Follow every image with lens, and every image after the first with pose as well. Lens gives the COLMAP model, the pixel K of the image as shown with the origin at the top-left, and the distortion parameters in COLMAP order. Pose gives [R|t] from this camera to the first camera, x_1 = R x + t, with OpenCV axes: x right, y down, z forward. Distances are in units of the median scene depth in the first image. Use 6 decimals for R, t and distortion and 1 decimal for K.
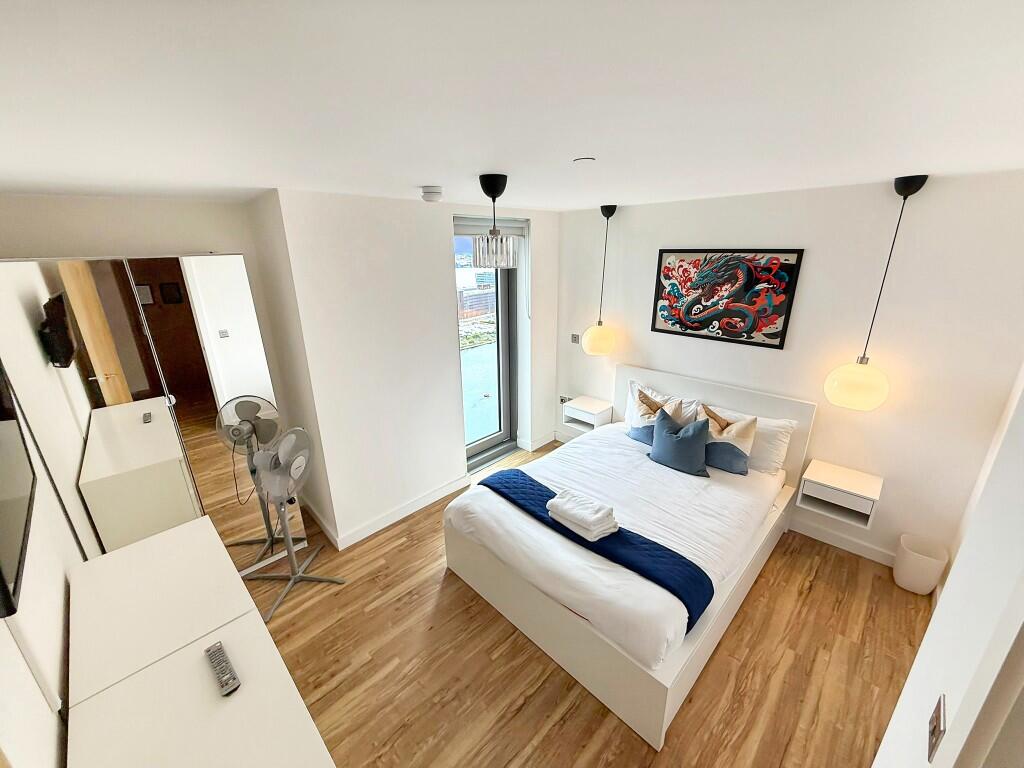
lens RADIAL K [[410.0, 0, 509.3], [0, 410.0, 383.8], [0, 0, 1]] dist [-0.001774, -0.000091]
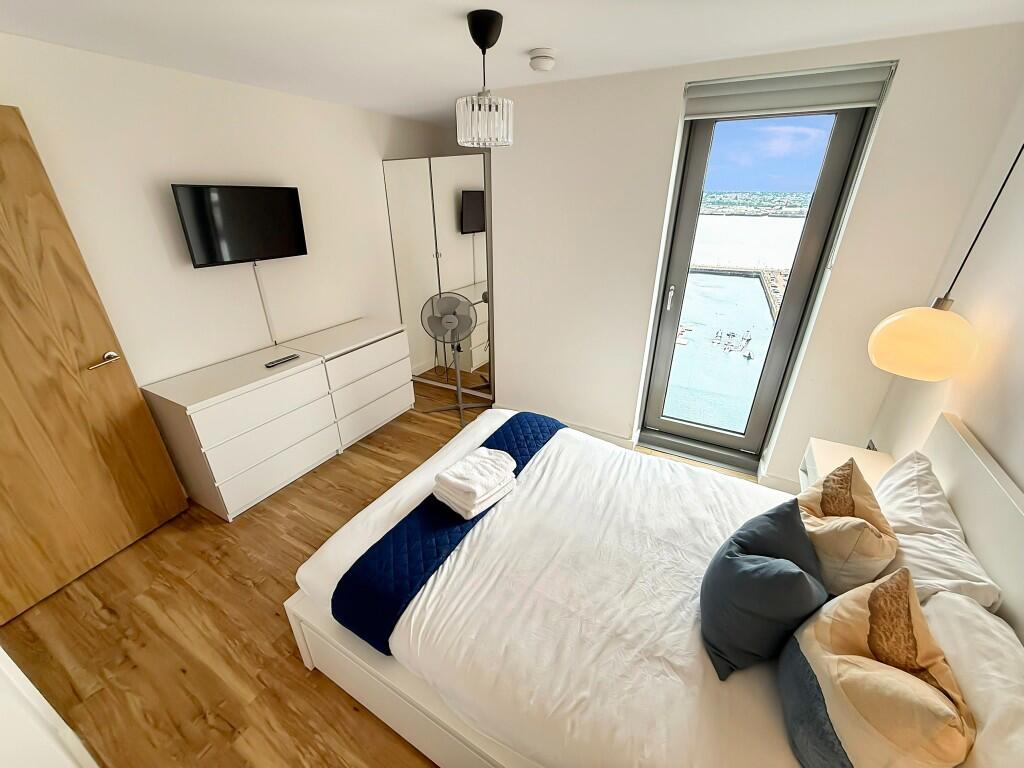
lens RADIAL K [[410.0, 0, 509.3], [0, 410.0, 383.8], [0, 0, 1]] dist [-0.001774, -0.000091]
pose [[0.267296, 0.419354, -0.867580, 0.889702], [-0.302680, 0.891309, 0.337569, -0.145787], [0.914843, 0.172368, 0.365174, 0.816112]]
